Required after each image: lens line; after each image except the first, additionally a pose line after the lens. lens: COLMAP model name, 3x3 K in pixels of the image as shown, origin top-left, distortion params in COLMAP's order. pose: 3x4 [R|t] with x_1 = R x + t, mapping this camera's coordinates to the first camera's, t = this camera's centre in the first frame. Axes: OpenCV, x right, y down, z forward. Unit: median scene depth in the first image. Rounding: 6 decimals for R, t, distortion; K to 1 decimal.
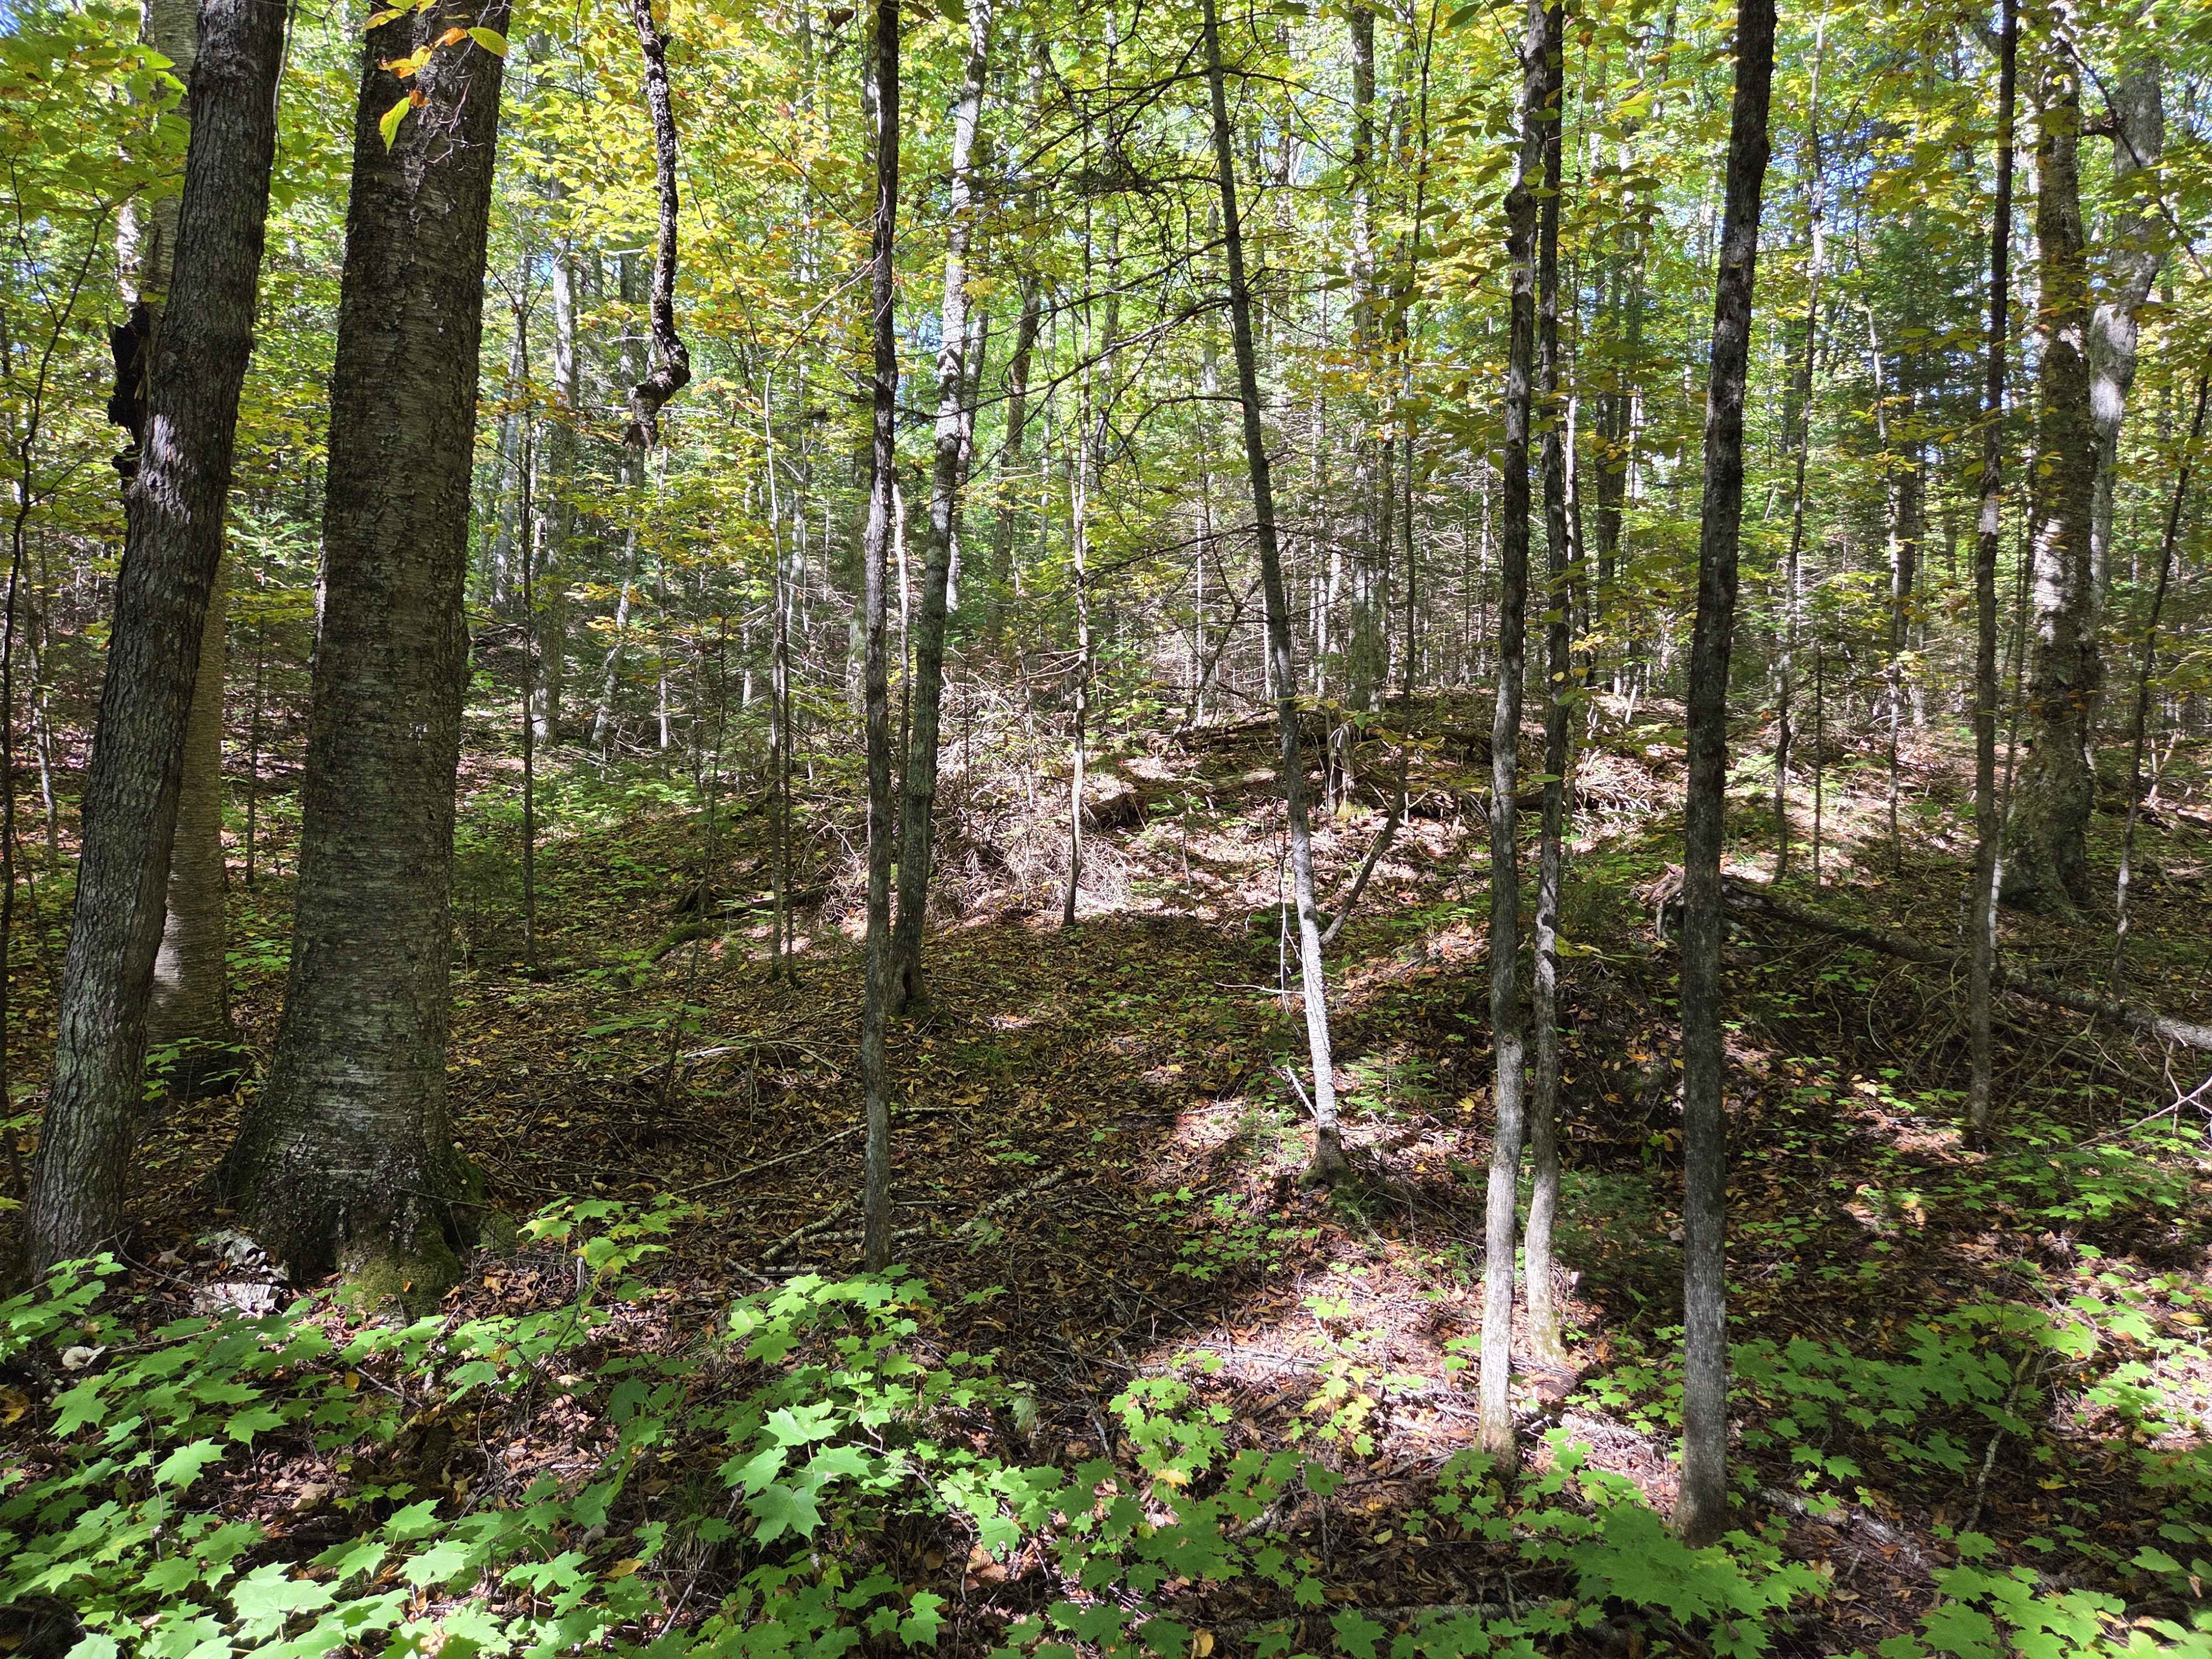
lens RADIAL K [[1490.2, 0, 1107.2], [0, 1490.2, 817.8], [0, 0, 1]] dist [0.082828, -0.073443]
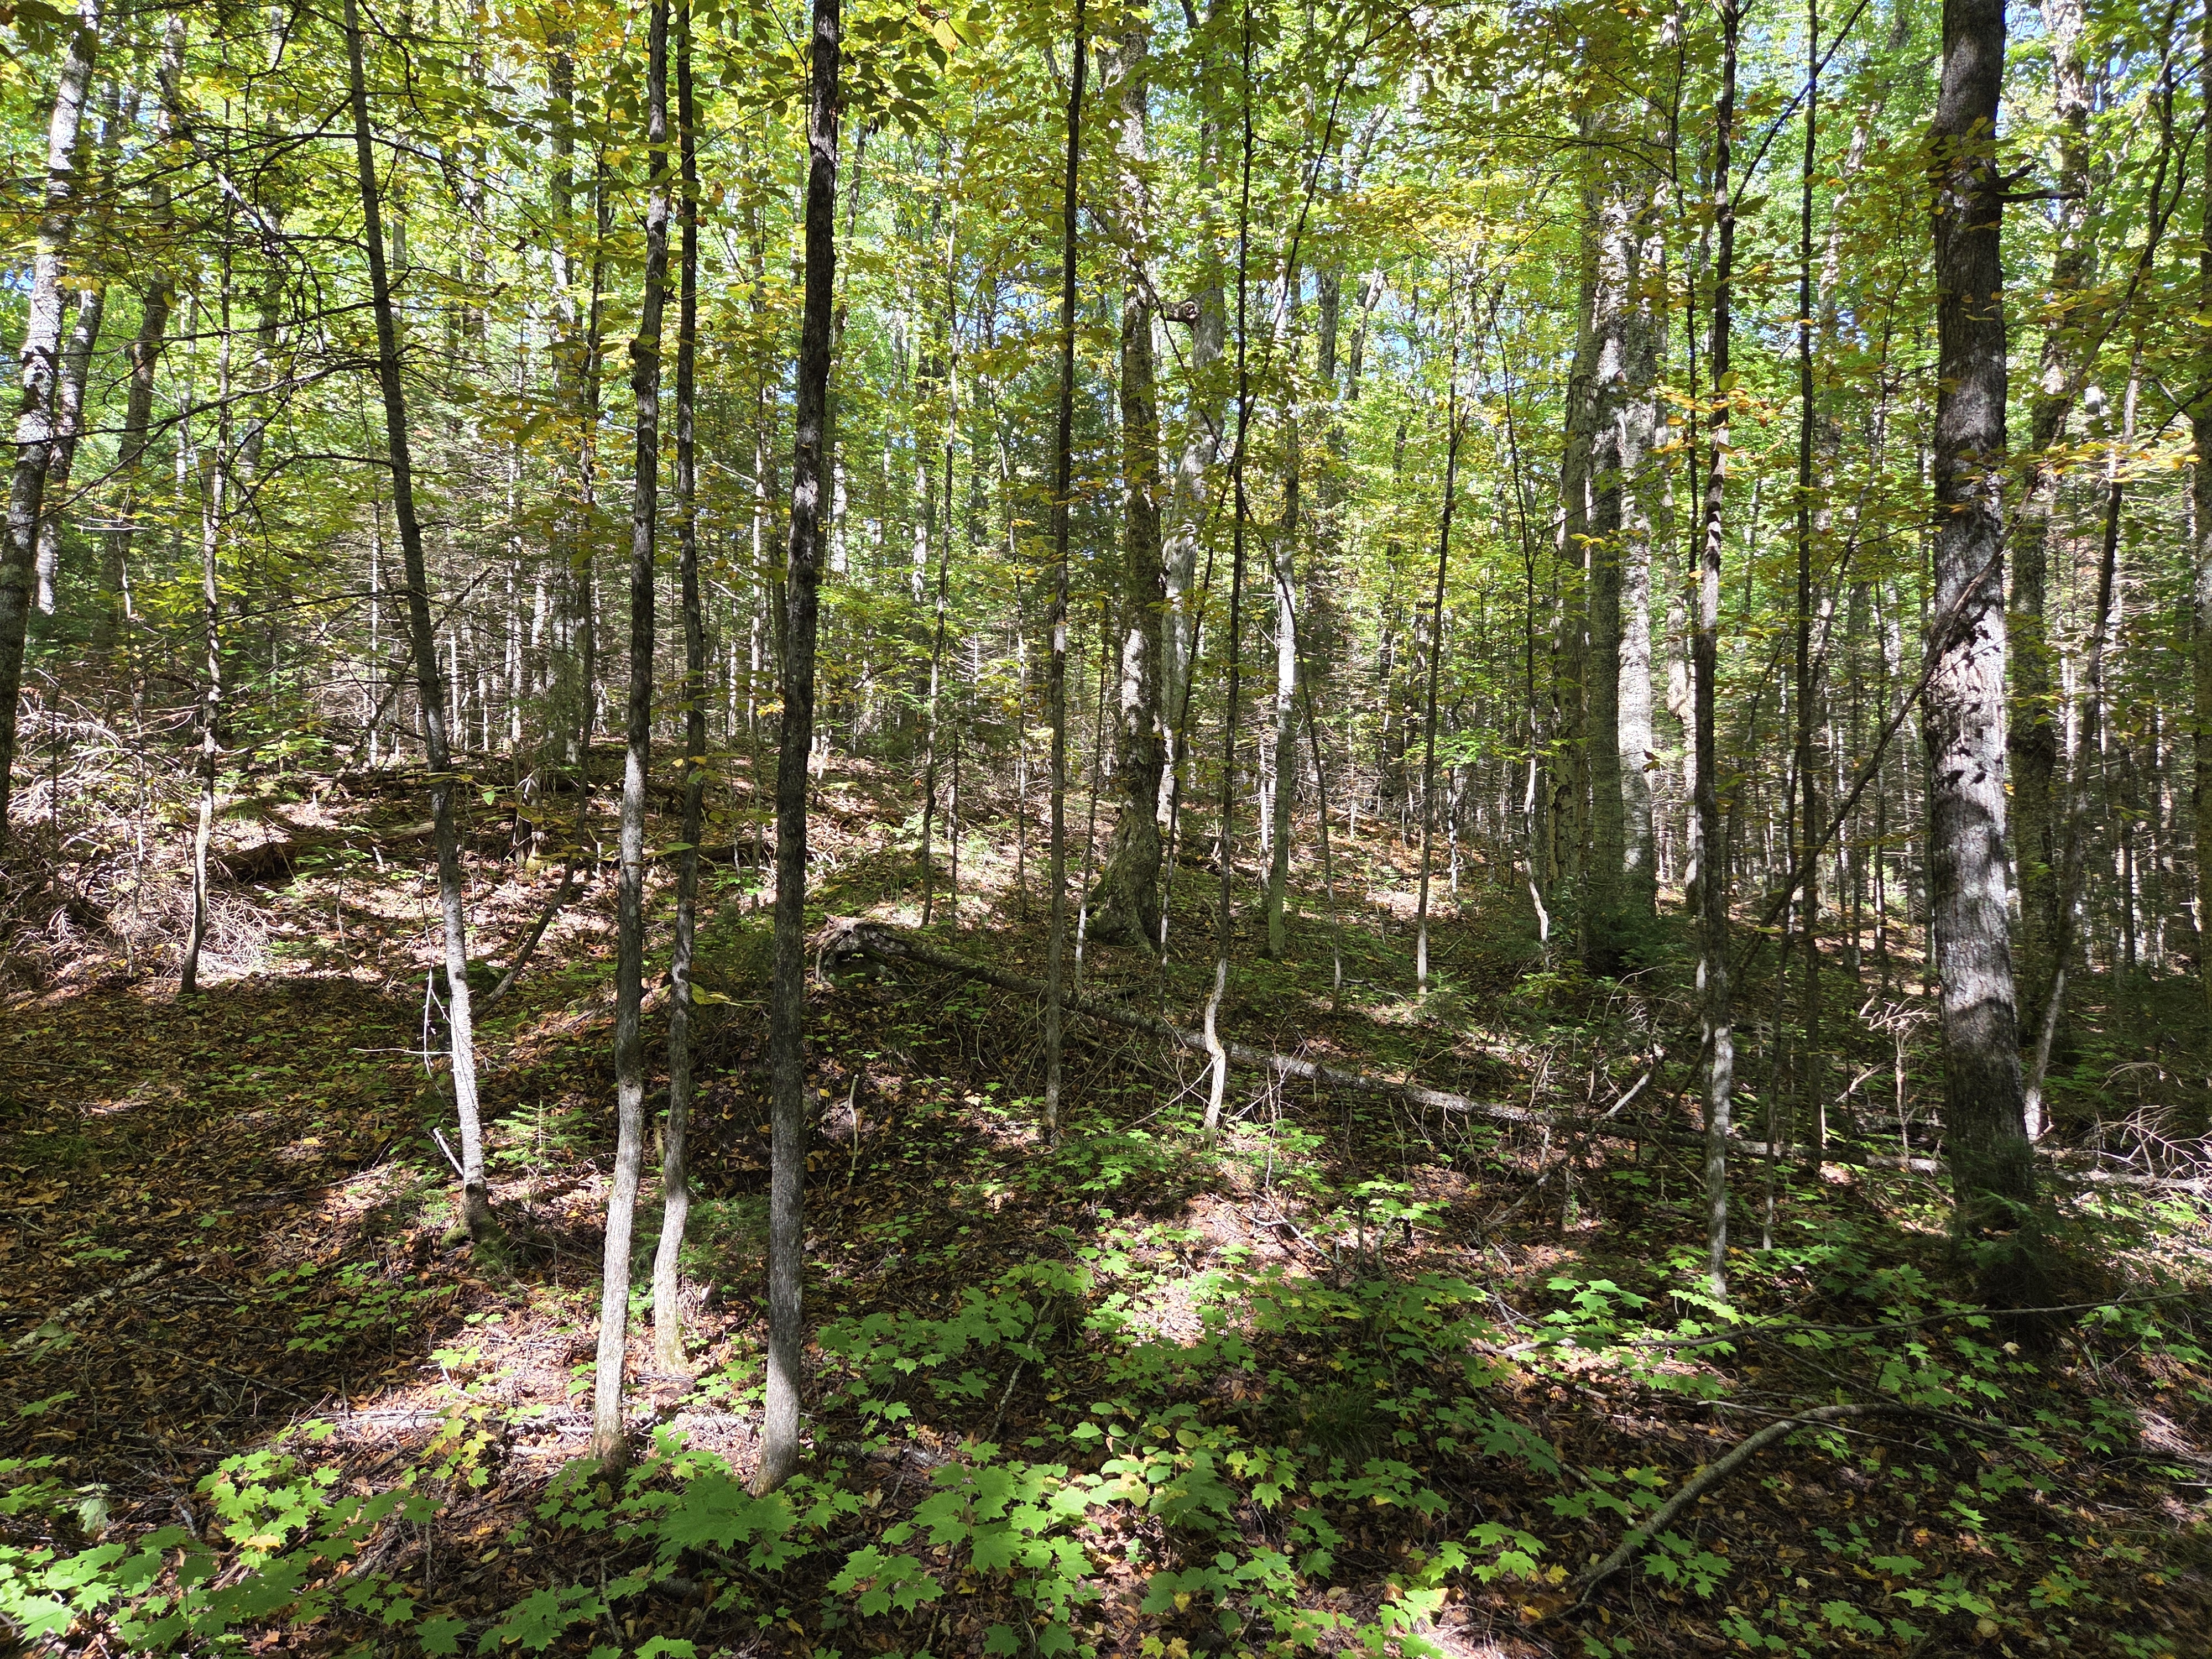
lens RADIAL K [[1490.2, 0, 1107.2], [0, 1490.2, 817.8], [0, 0, 1]] dist [0.082828, -0.073443]
pose [[0.874872, 0.017938, 0.484022, 0.020304], [-0.003417, 0.999518, -0.030866, -0.010493], [-0.484343, 0.025350, 0.874511, -0.104352]]
